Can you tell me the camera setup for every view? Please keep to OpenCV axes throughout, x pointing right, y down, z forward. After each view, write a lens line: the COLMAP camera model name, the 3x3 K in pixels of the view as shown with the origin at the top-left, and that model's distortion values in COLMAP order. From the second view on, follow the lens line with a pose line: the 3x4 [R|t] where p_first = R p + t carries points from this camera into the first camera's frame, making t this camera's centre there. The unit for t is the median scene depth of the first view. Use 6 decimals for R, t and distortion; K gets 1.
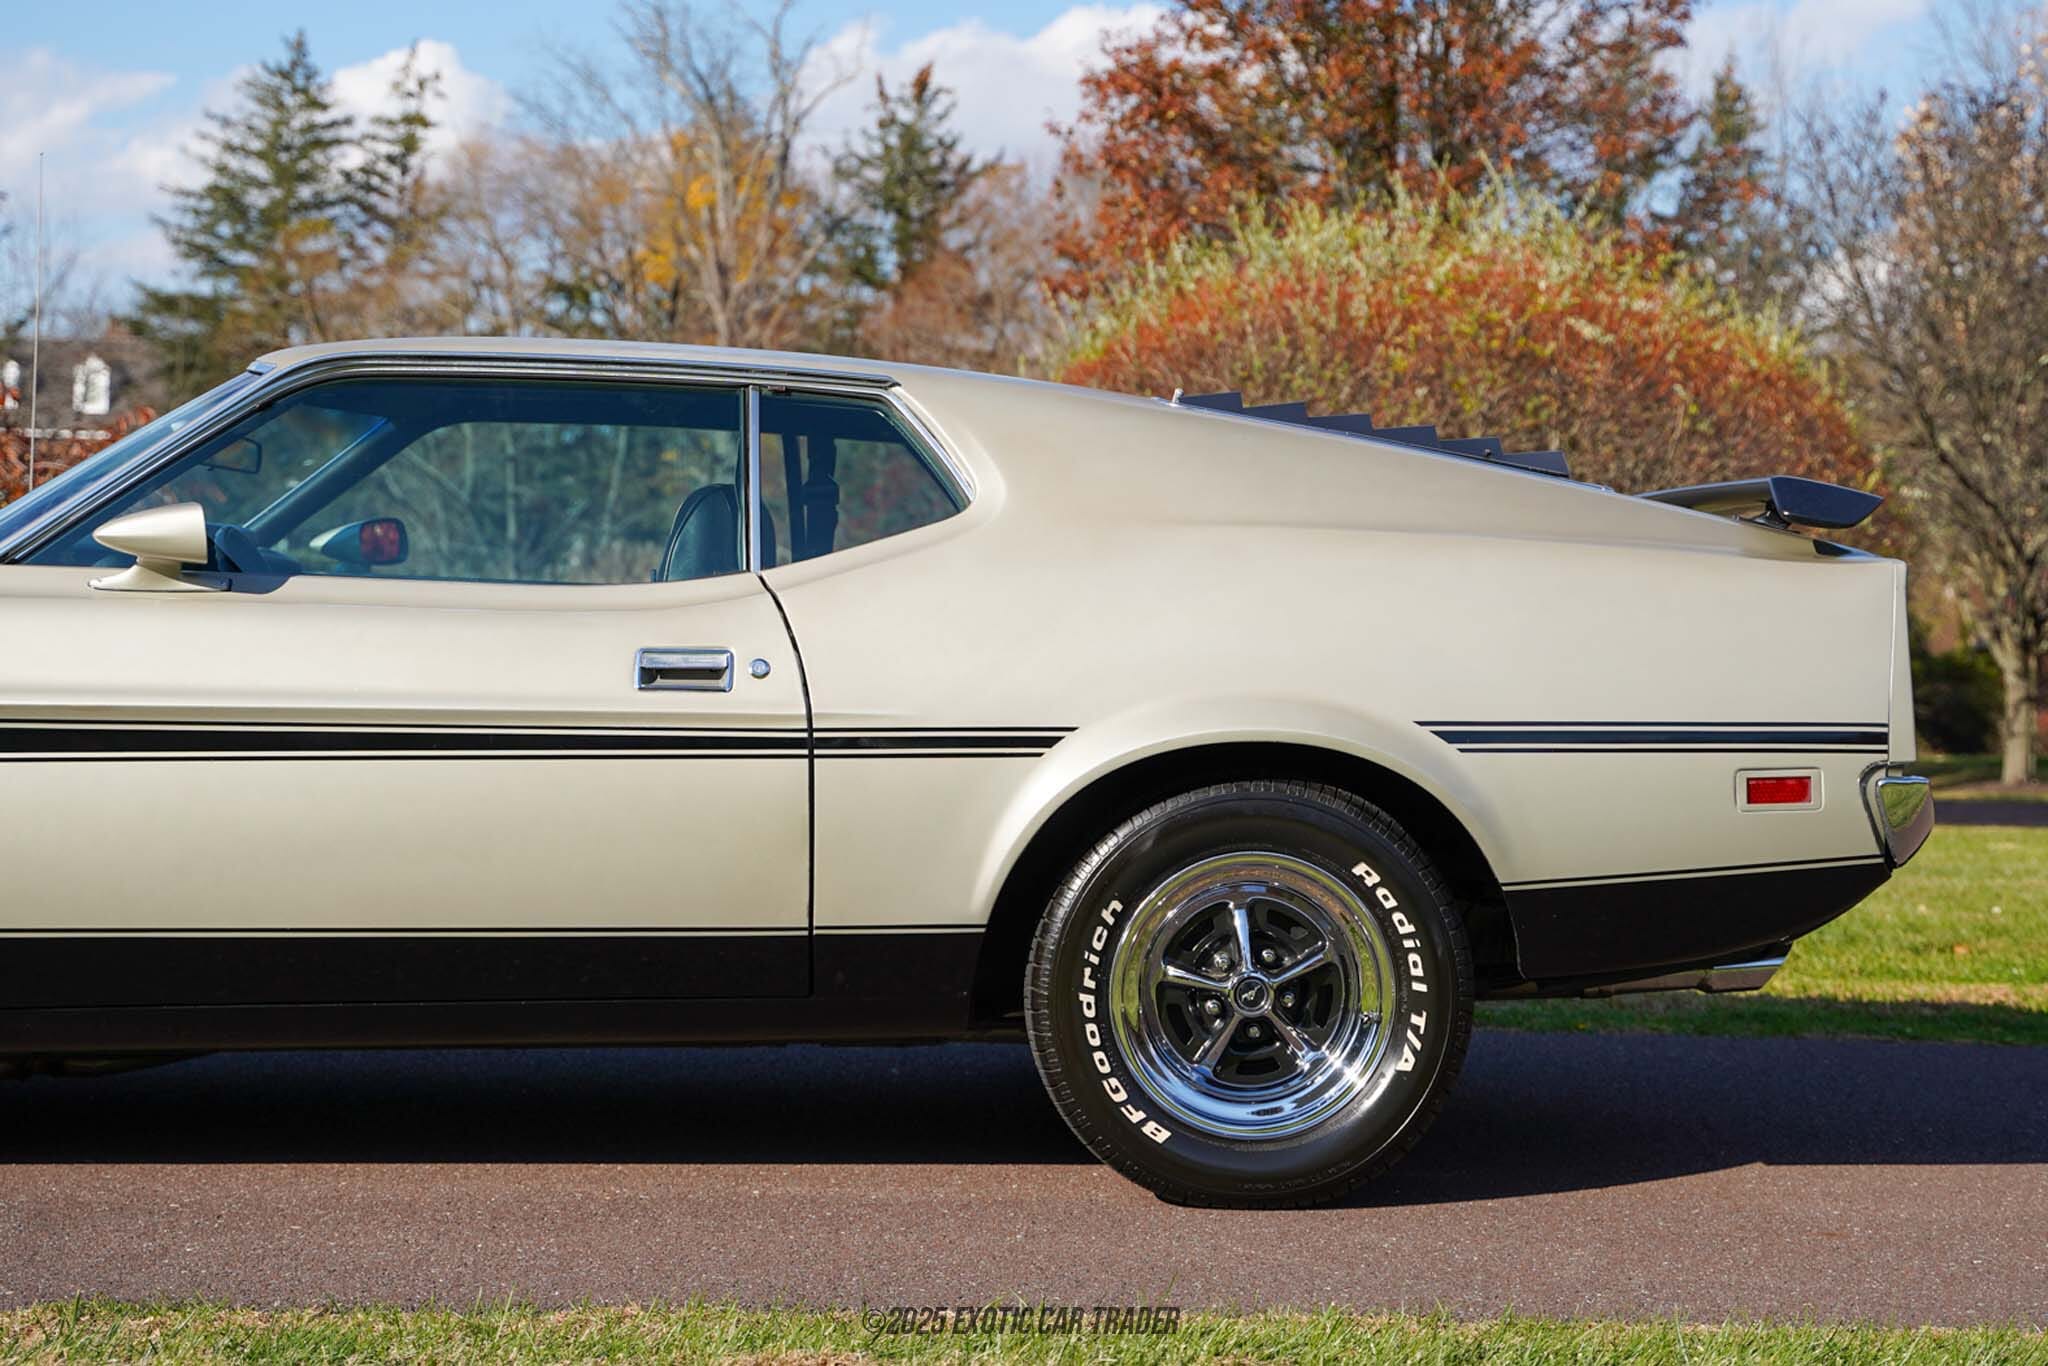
lens RADIAL K [[3513.7, 0, 1021.0], [0, 3513.7, 683.4], [0, 0, 1]] dist [0.065872, 0.000000]
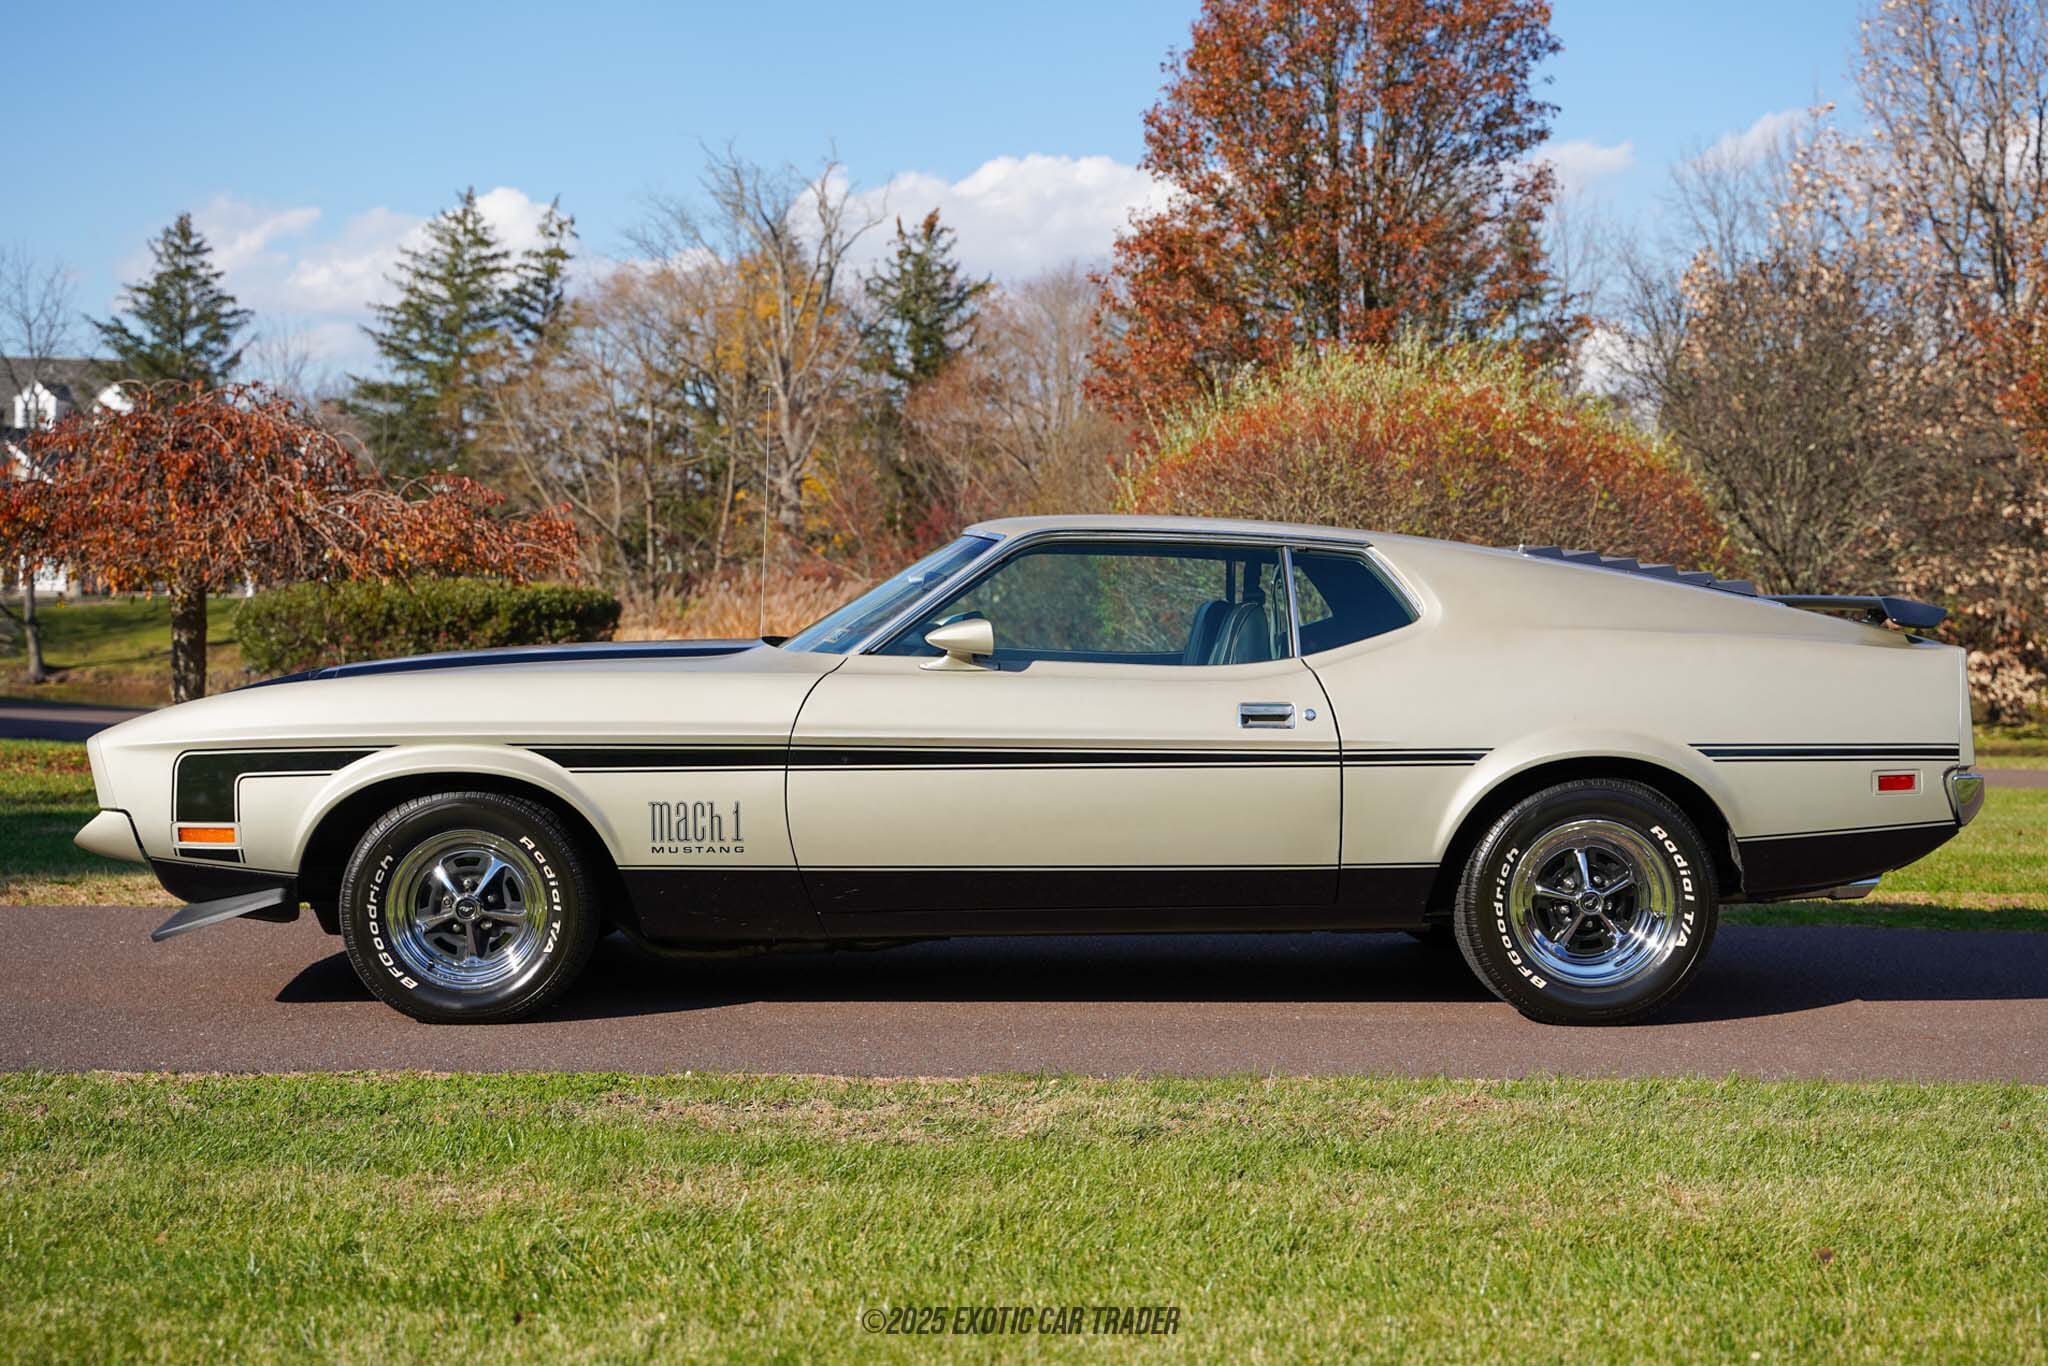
lens RADIAL K [[2600.8, 0, 1023.3], [0, 2600.8, 736.9], [0, 0, 1]] dist [0.026069, 0.000000]
pose [[0.999965, -0.003180, 0.007769, -0.080120], [0.002979, 0.999662, 0.025843, -0.009514], [-0.007849, -0.025818, 0.999636, -0.097912]]
